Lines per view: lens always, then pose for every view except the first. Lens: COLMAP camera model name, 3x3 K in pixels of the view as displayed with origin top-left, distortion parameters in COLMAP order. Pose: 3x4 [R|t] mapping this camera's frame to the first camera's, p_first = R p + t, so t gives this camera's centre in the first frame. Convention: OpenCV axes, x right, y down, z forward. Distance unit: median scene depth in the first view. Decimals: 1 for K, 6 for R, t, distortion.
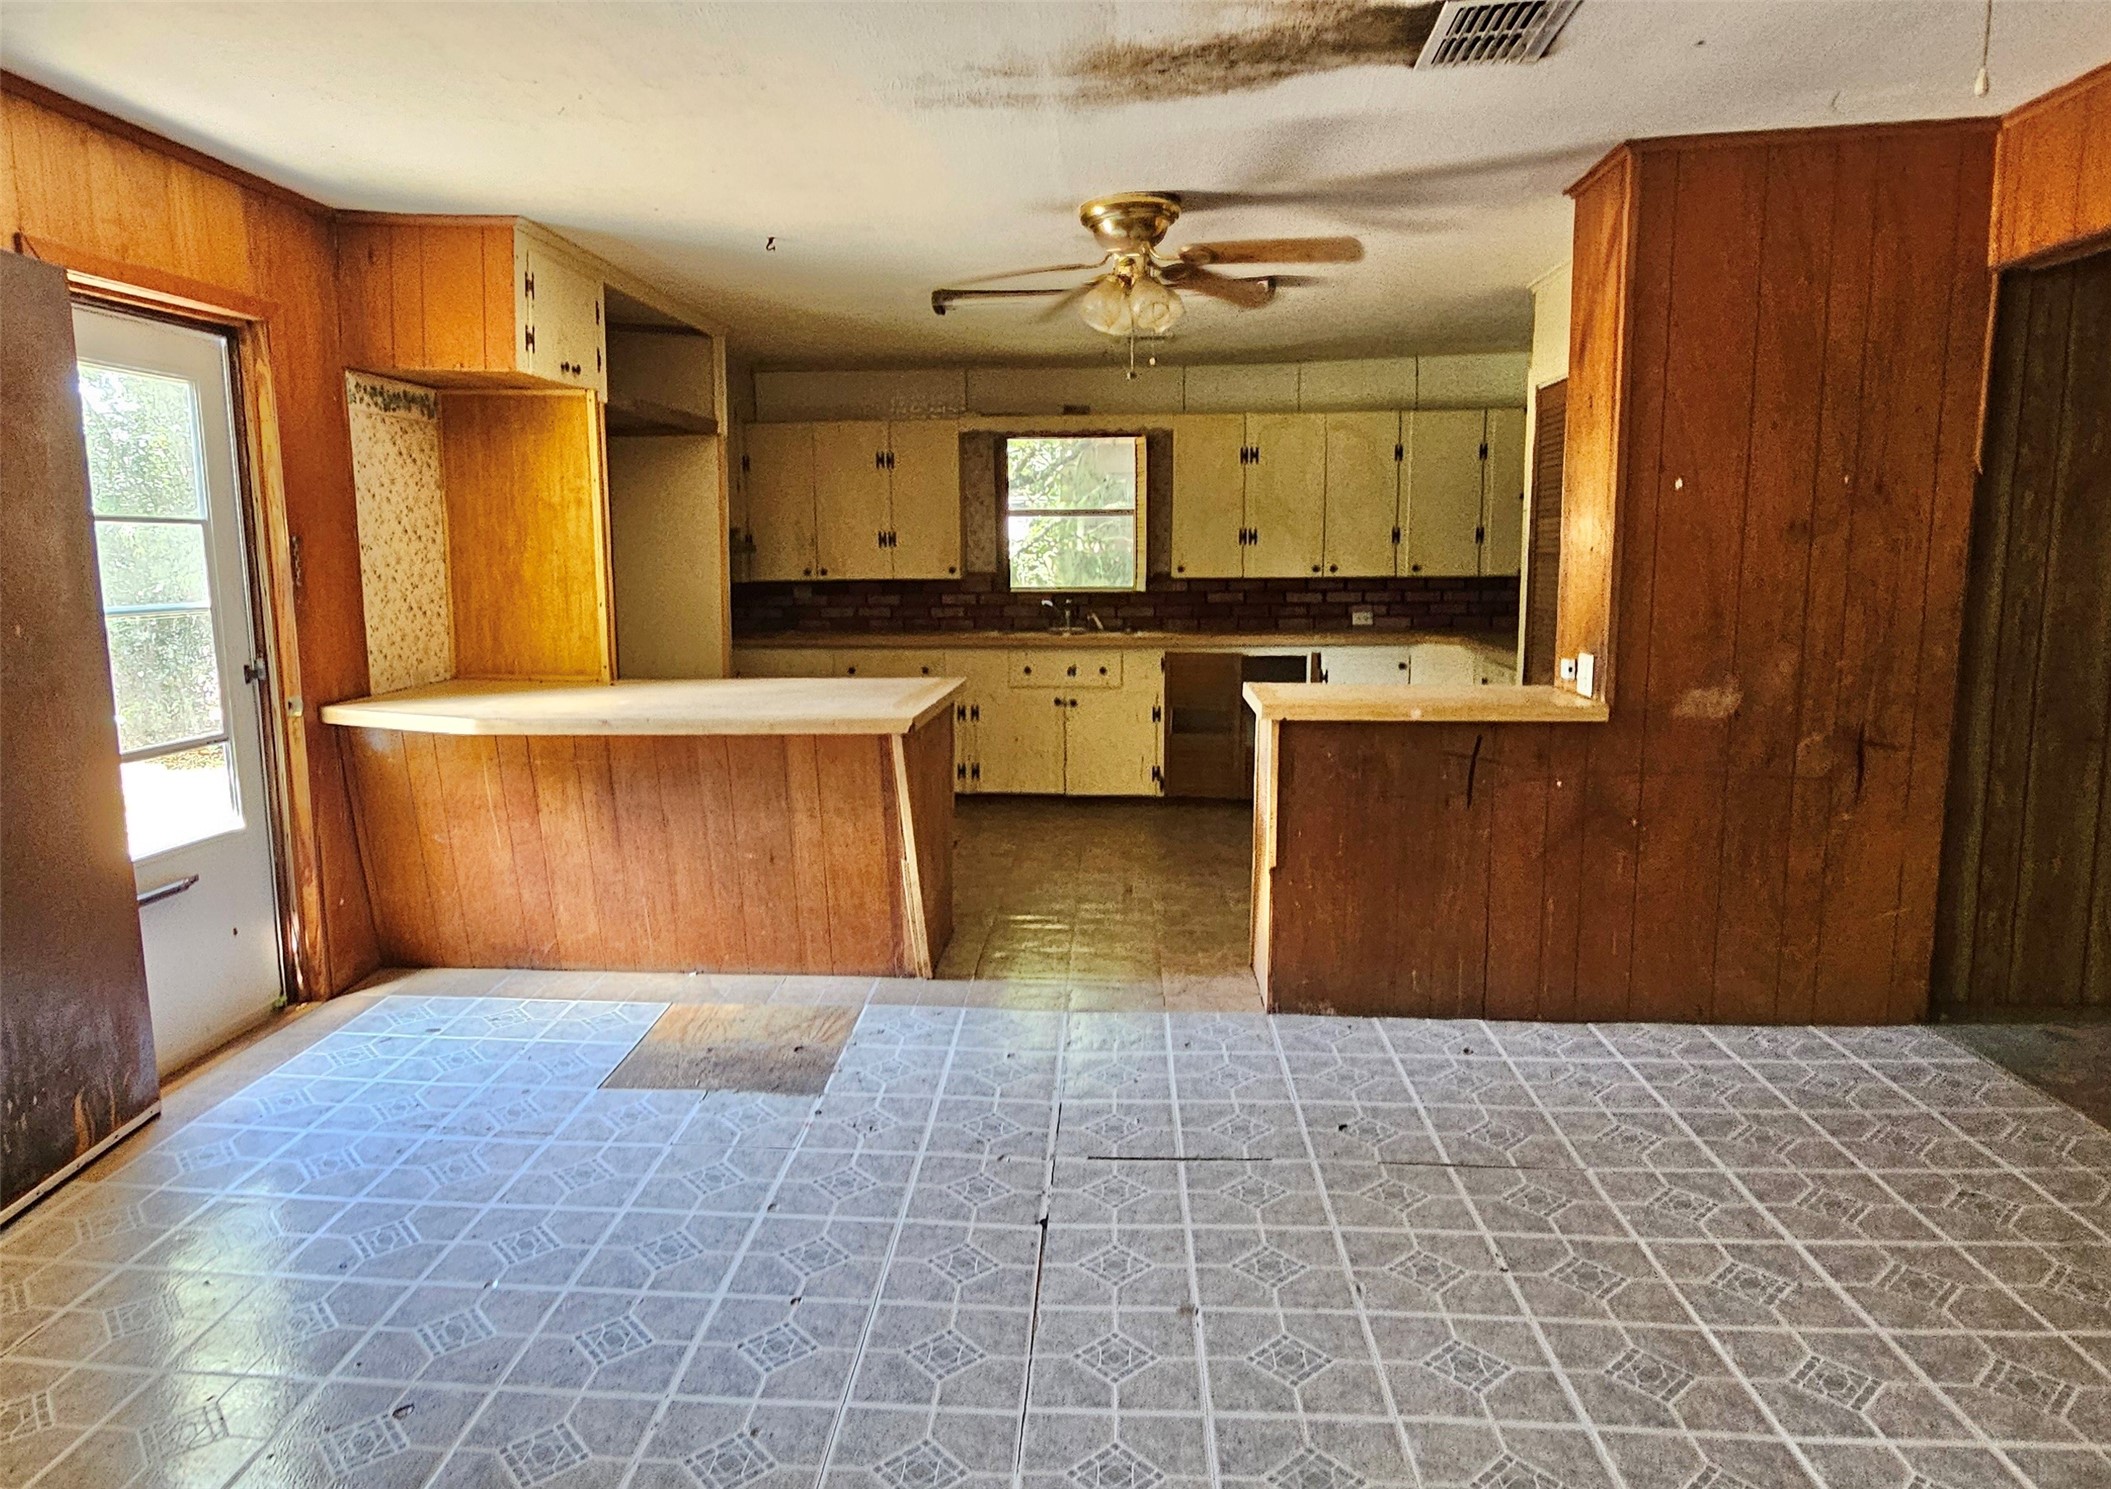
lens RADIAL K [[1299.5, 0, 1050.7], [0, 1299.5, 735.4], [0, 0, 1]] dist [0.003830, -0.001918]
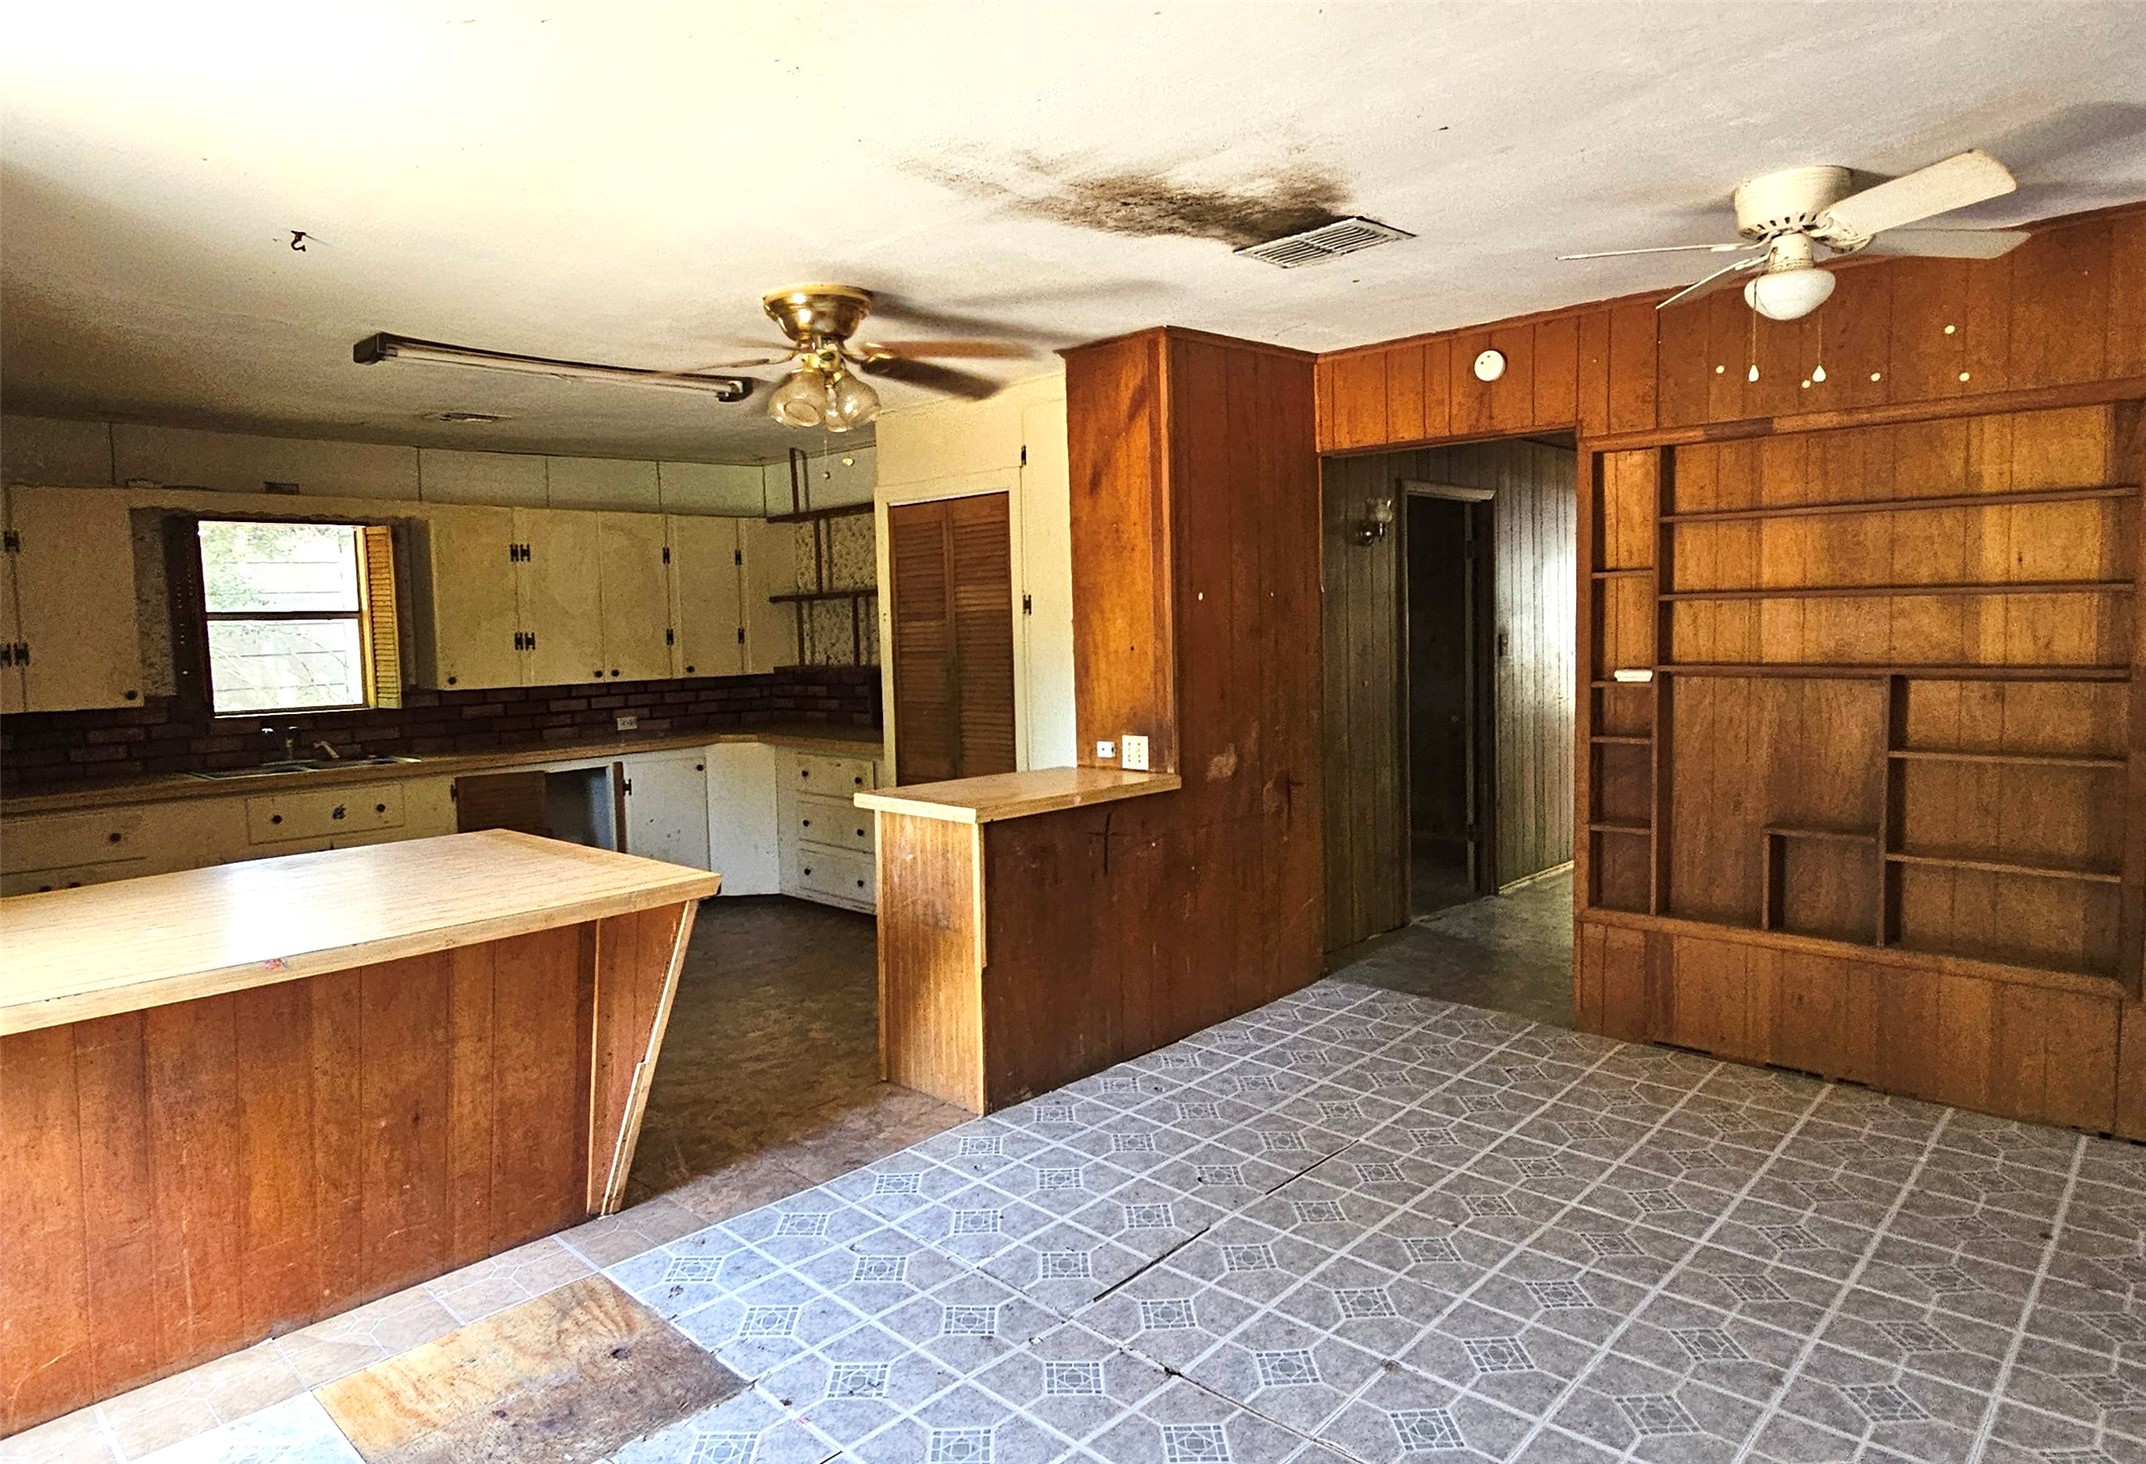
lens RADIAL K [[1245.6, 0, 1074.4], [0, 1245.6, 727.4], [0, 0, 1]] dist [-0.000442, 0.001715]
pose [[0.645573, -0.070774, 0.760412, -0.511378], [0.127736, 0.991677, -0.016146, -0.060073], [-0.752940, 0.107555, 0.649240, 0.302731]]
